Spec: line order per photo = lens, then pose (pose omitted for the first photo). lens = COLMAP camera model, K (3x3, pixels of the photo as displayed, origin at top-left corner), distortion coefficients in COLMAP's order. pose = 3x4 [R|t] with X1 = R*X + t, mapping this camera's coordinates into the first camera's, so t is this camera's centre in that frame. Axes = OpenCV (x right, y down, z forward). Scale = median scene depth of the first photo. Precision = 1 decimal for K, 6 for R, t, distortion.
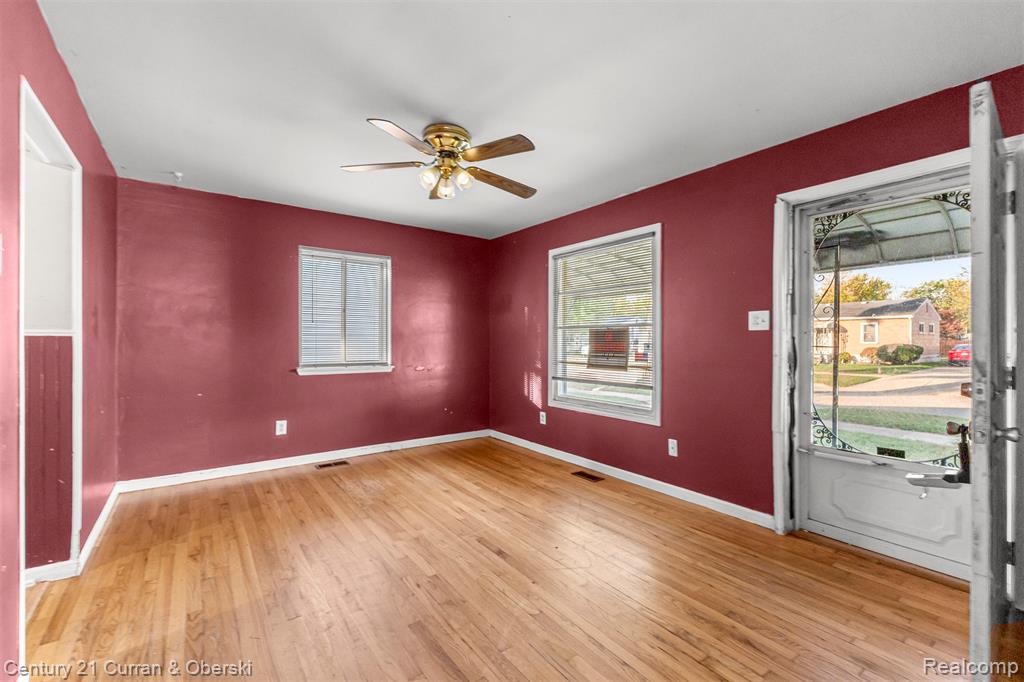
lens RADIAL K [[440.9, 0, 514.0], [0, 440.9, 338.3], [0, 0, 1]] dist [0.005352, 0.000023]
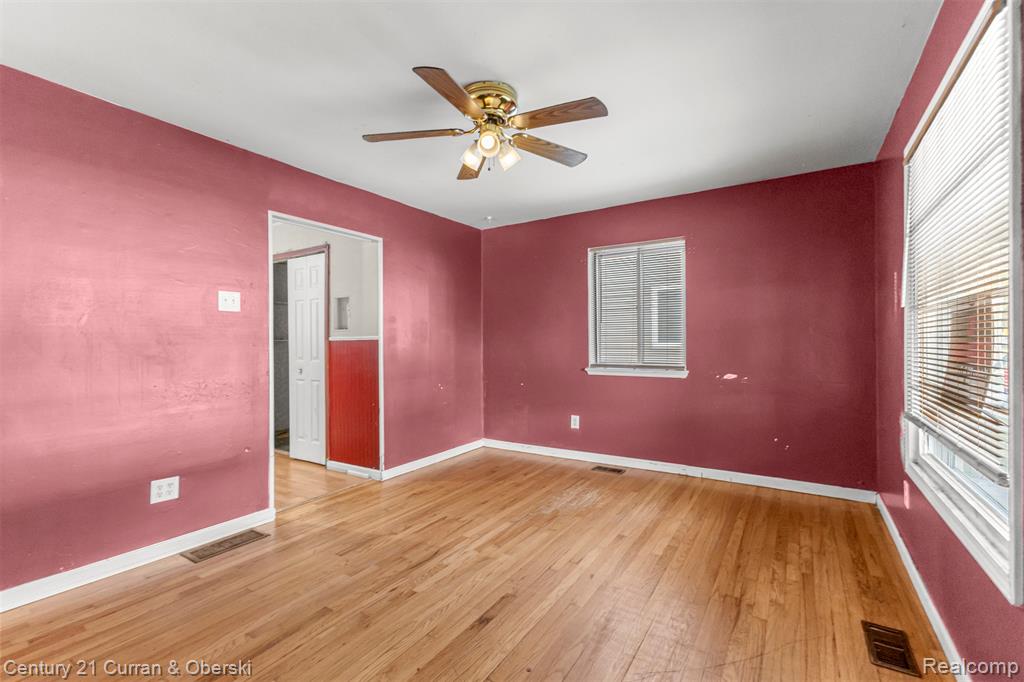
lens RADIAL K [[442.9, 0, 512.0], [0, 442.9, 341.0], [0, 0, 1]] dist [0.002905, 0.000149]
pose [[0.360028, -0.005726, -0.932924, 0.469713], [0.012967, 0.999915, -0.001133, 0.005546], [0.932851, -0.011689, 0.360072, 0.523460]]
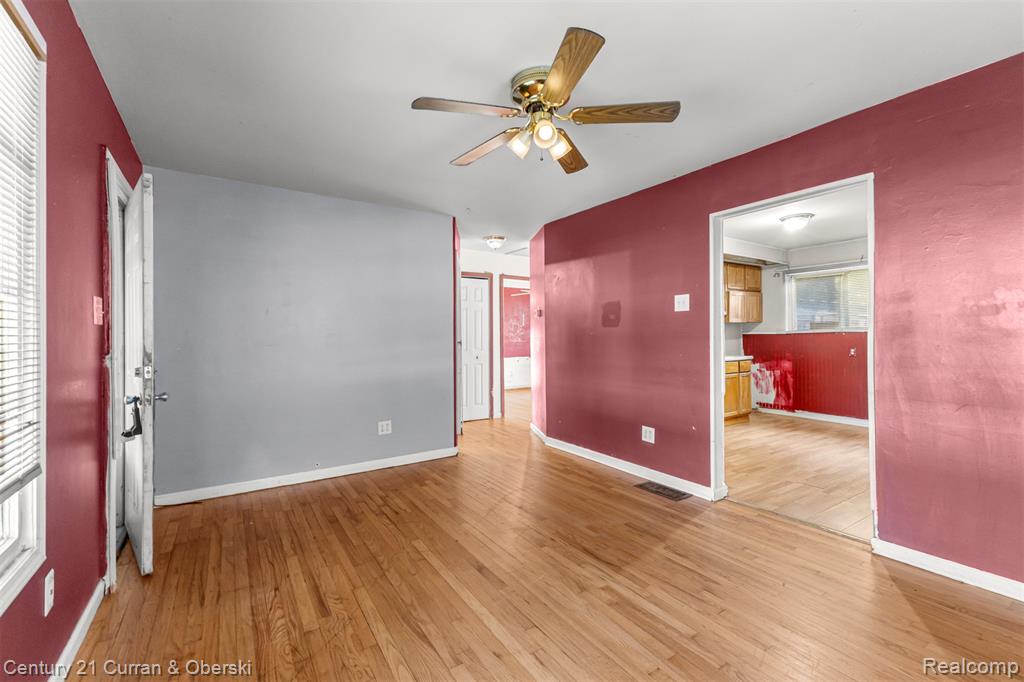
lens RADIAL K [[440.9, 0, 514.0], [0, 440.9, 338.3], [0, 0, 1]] dist [0.005352, 0.000023]
pose [[-0.998715, 0.004729, 0.050456, -0.101497], [0.004665, 0.999988, -0.001386, 0.005681], [-0.050462, -0.001149, -0.998725, 1.291388]]
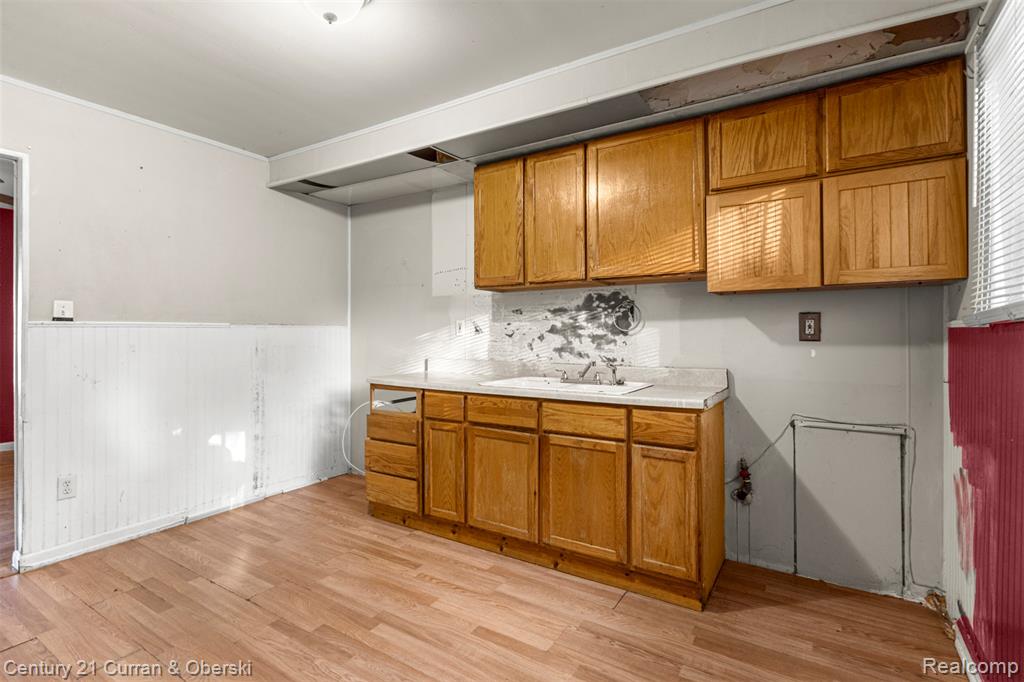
lens RADIAL K [[492.1, 0, 512.6], [0, 492.1, 329.5], [0, 0, 1]] dist [0.000796, -0.000709]
pose [[-0.367578, -0.001110, 0.929992, -1.335698], [-0.005865, 0.999982, -0.001124, -0.004534], [-0.929974, -0.005868, -0.367578, 0.015575]]
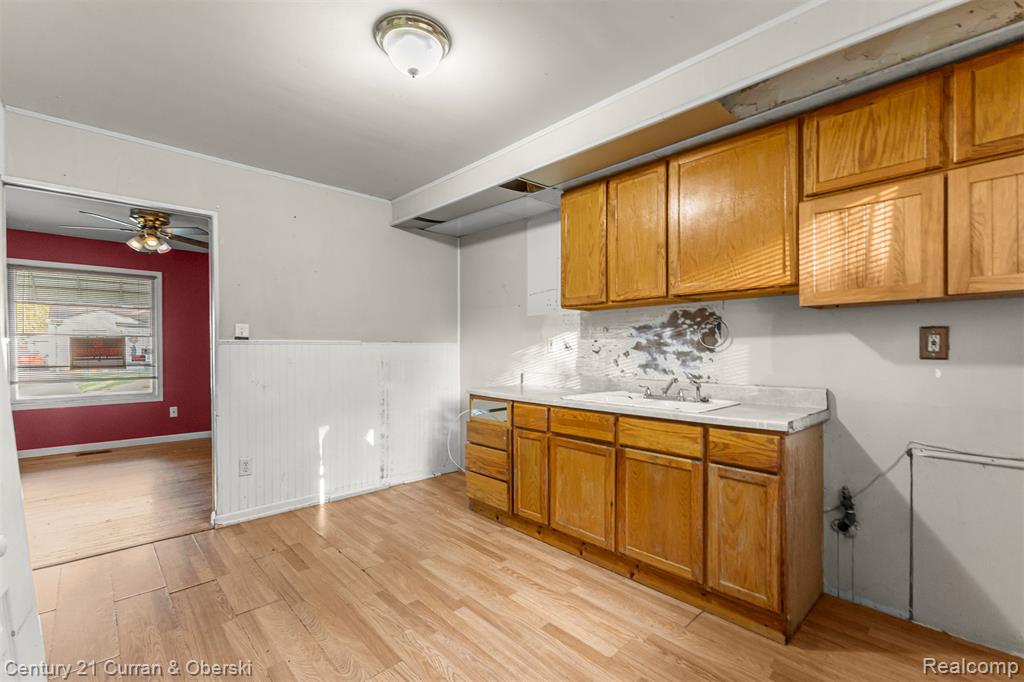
lens RADIAL K [[449.4, 0, 506.5], [0, 449.4, 353.2], [0, 0, 1]] dist [0.003007, -0.000642]
pose [[-0.114756, -0.017565, 0.993238, -1.335522], [-0.005353, 0.999840, 0.017063, -0.005907], [-0.993379, -0.003359, -0.114832, -0.038693]]
